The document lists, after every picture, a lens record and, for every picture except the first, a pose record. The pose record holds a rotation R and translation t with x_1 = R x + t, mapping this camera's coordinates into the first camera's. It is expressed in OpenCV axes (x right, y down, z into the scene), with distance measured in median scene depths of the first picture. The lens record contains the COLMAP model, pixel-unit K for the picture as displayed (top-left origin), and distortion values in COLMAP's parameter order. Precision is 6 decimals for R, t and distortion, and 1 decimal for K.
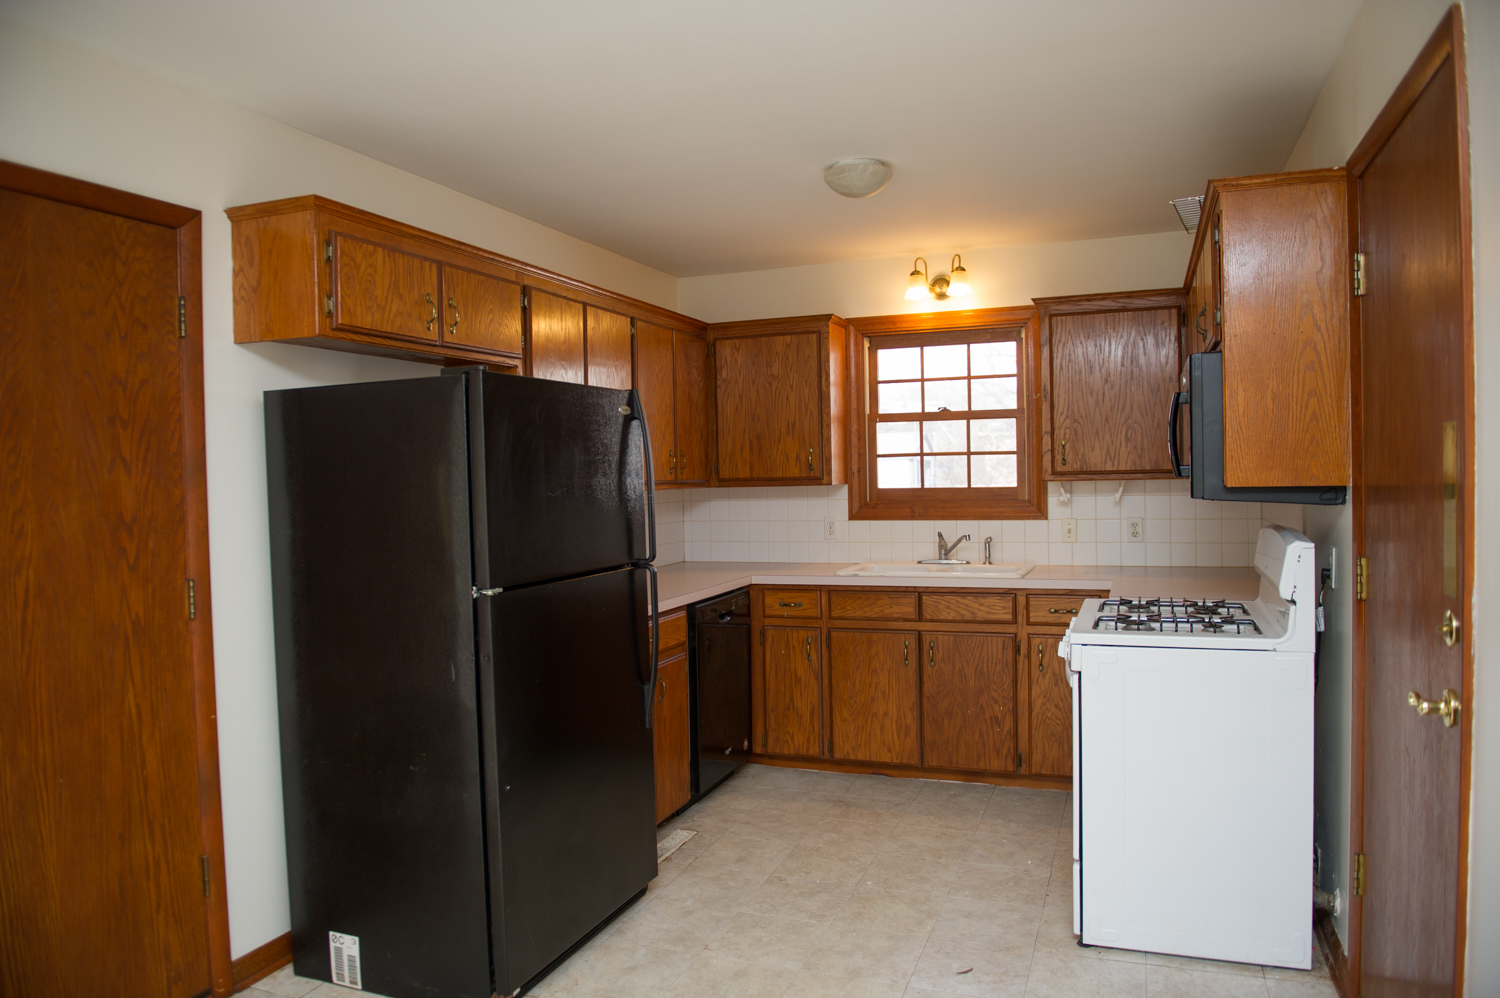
lens RADIAL K [[1077.5, 0, 750.0], [0, 1077.5, 499.0], [0, 0, 1]] dist [-0.049226, -0.001352]
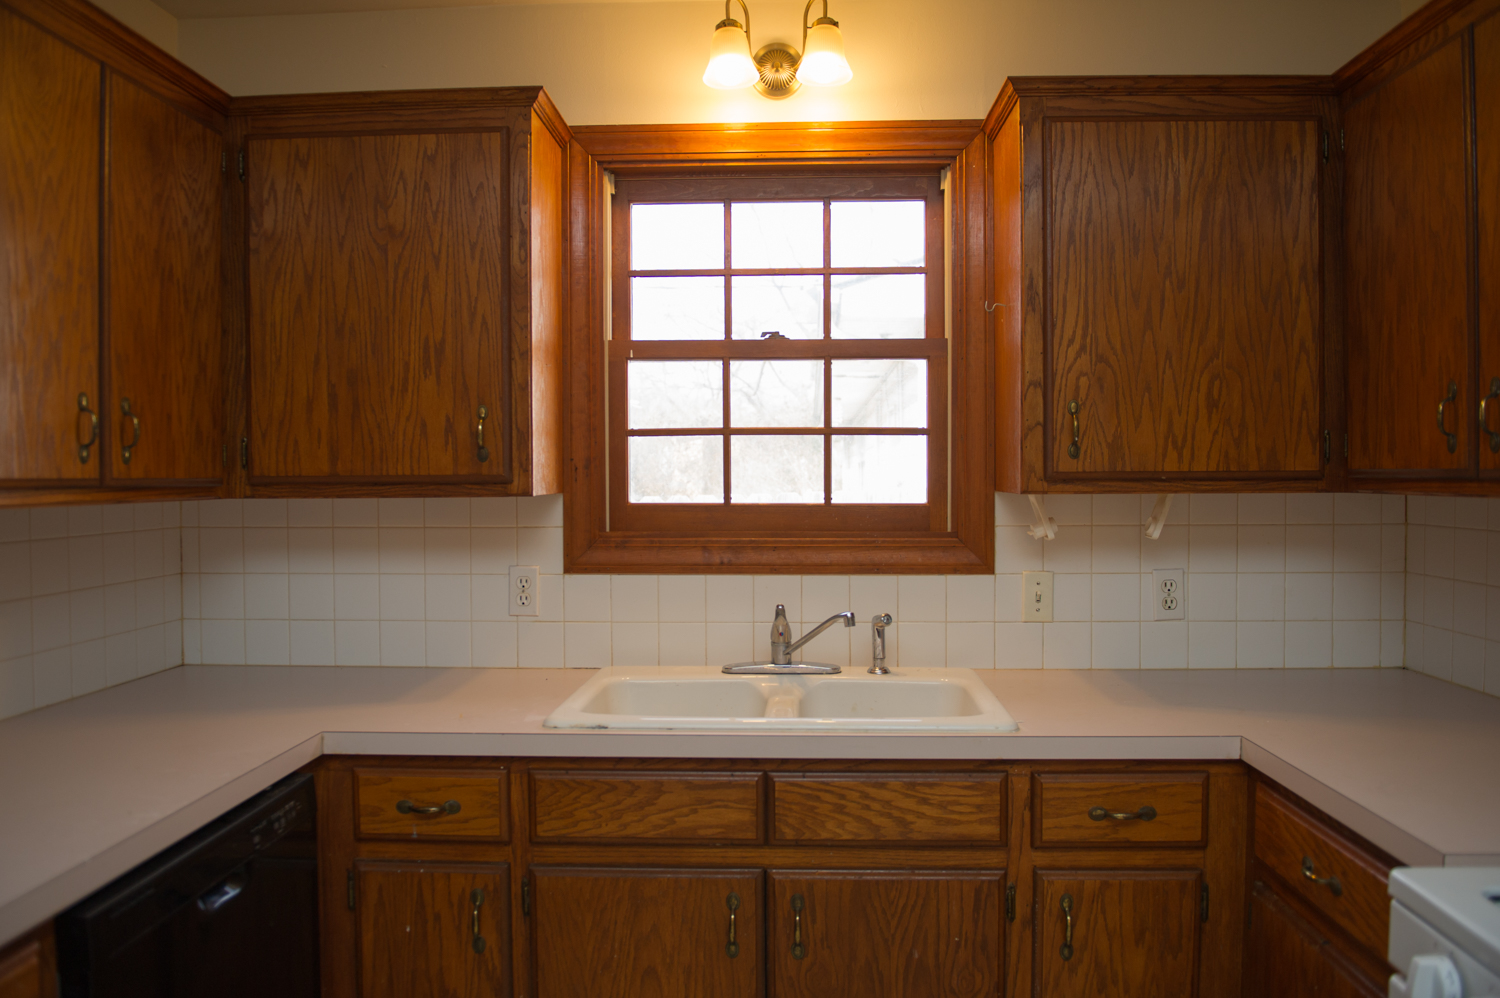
lens RADIAL K [[1077.5, 0, 750.0], [0, 1077.5, 499.0], [0, 0, 1]] dist [-0.049226, -0.001352]
pose [[0.949470, 0.009559, 0.313711, 0.024804], [-0.008514, 0.999953, -0.004701, -0.010411], [-0.313741, 0.001792, 0.949507, 0.570508]]
